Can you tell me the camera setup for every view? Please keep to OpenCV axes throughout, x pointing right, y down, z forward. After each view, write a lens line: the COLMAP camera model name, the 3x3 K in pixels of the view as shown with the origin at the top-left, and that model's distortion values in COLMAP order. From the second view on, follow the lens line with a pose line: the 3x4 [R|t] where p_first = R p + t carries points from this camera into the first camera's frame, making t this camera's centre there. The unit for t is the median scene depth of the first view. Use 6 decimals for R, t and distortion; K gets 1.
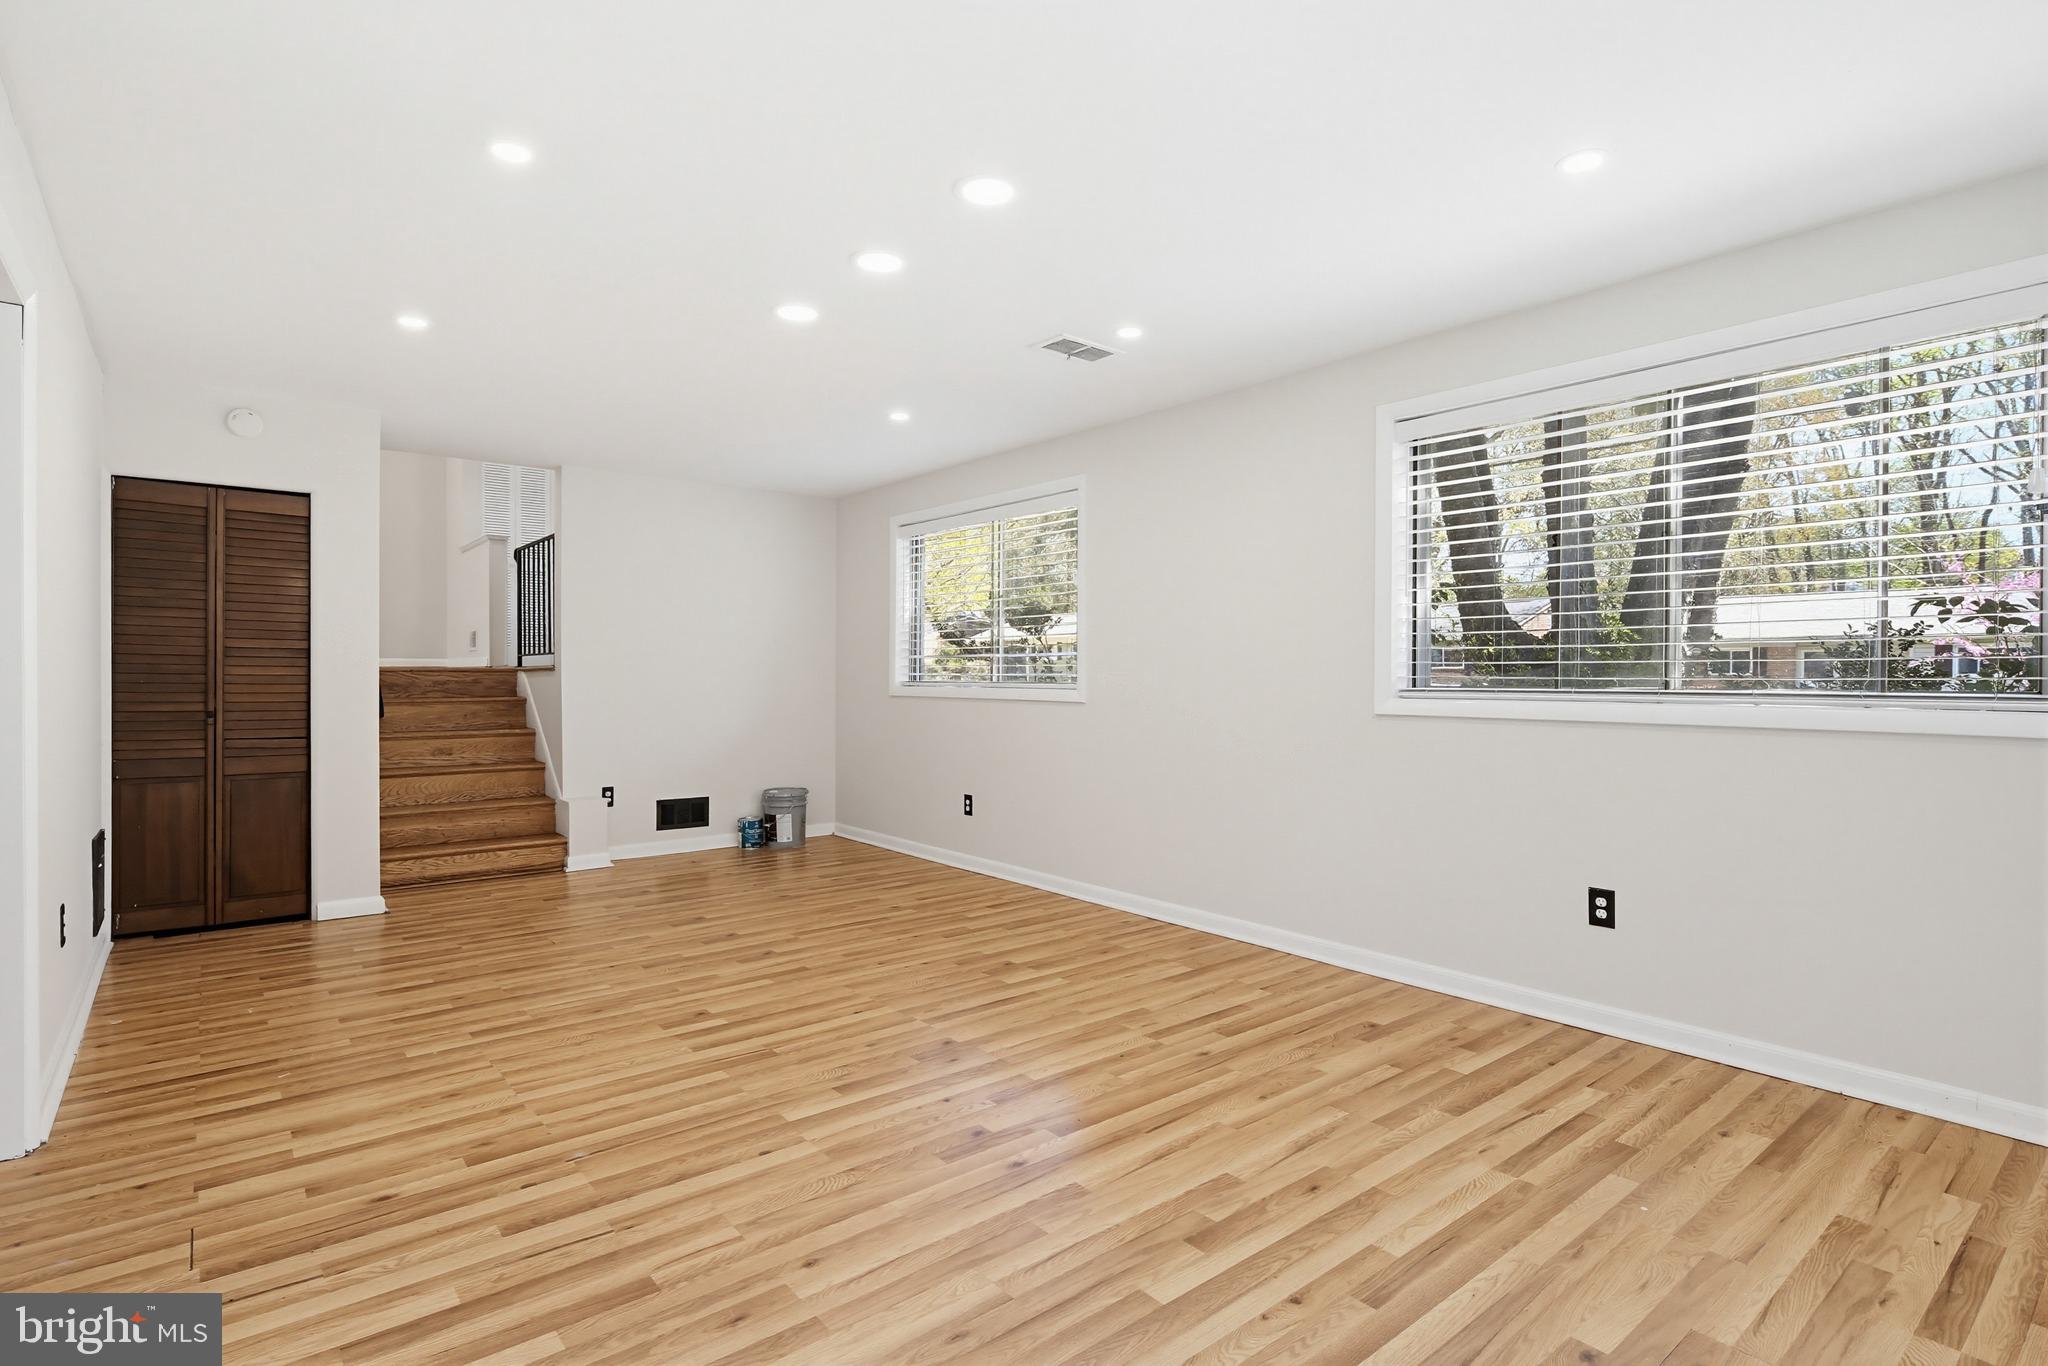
lens RADIAL K [[1014.4, 0, 1030.1], [0, 1014.4, 674.6], [0, 0, 1]] dist [0.002842, -0.000167]
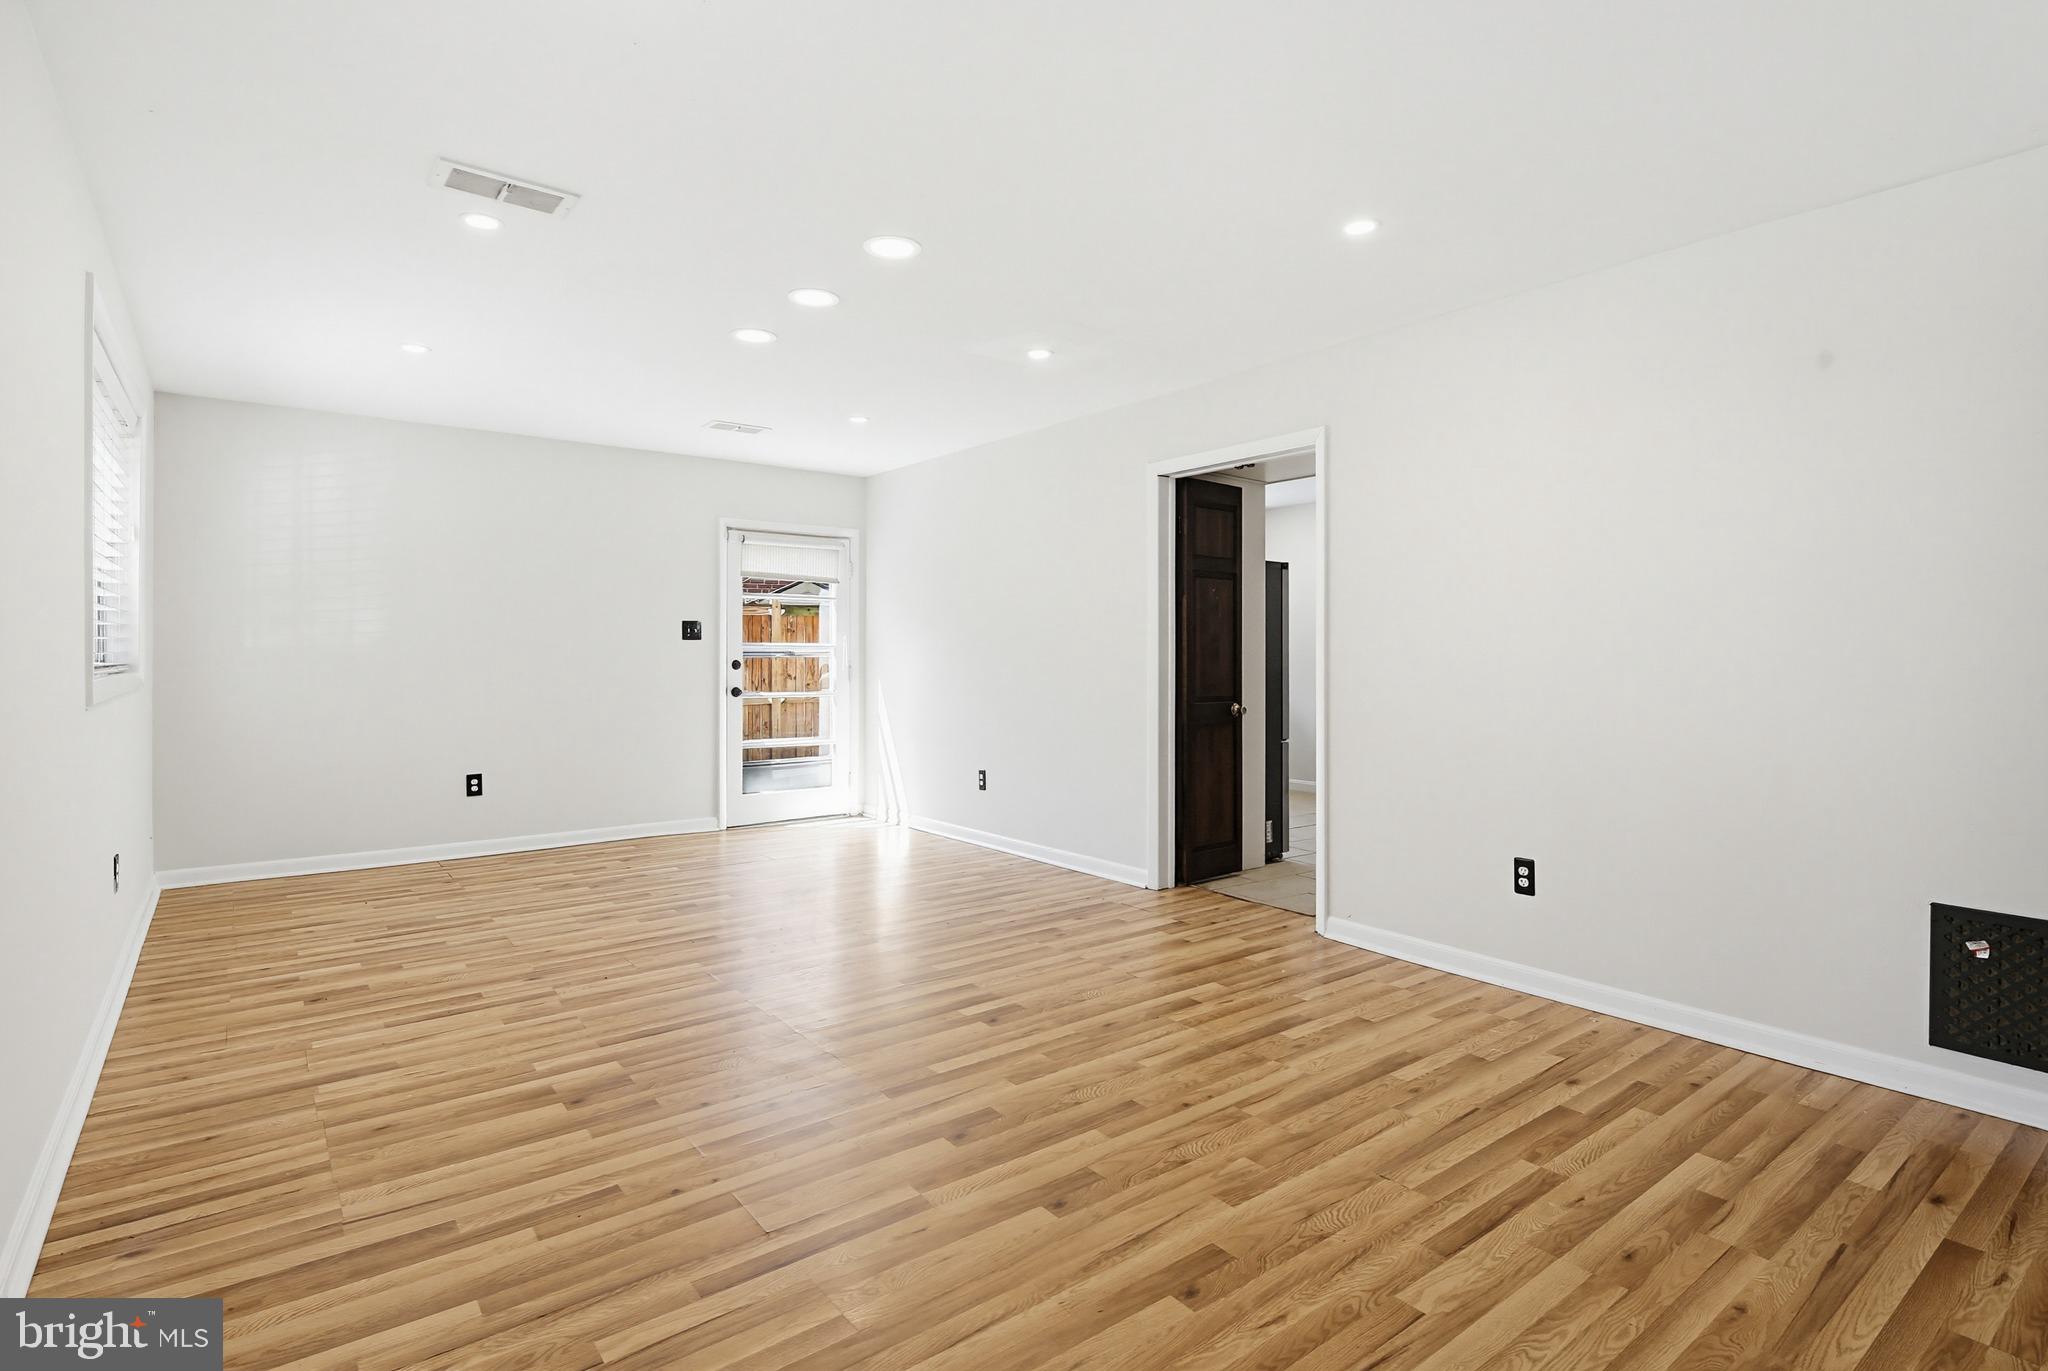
lens RADIAL K [[1014.4, 0, 1026.7], [0, 1014.4, 666.6], [0, 0, 1]] dist [0.002842, -0.000167]
pose [[-0.999445, -0.005813, 0.032789, -0.376346], [-0.005278, 0.999852, 0.016394, -0.003559], [-0.032879, 0.016212, -0.999328, 1.877175]]
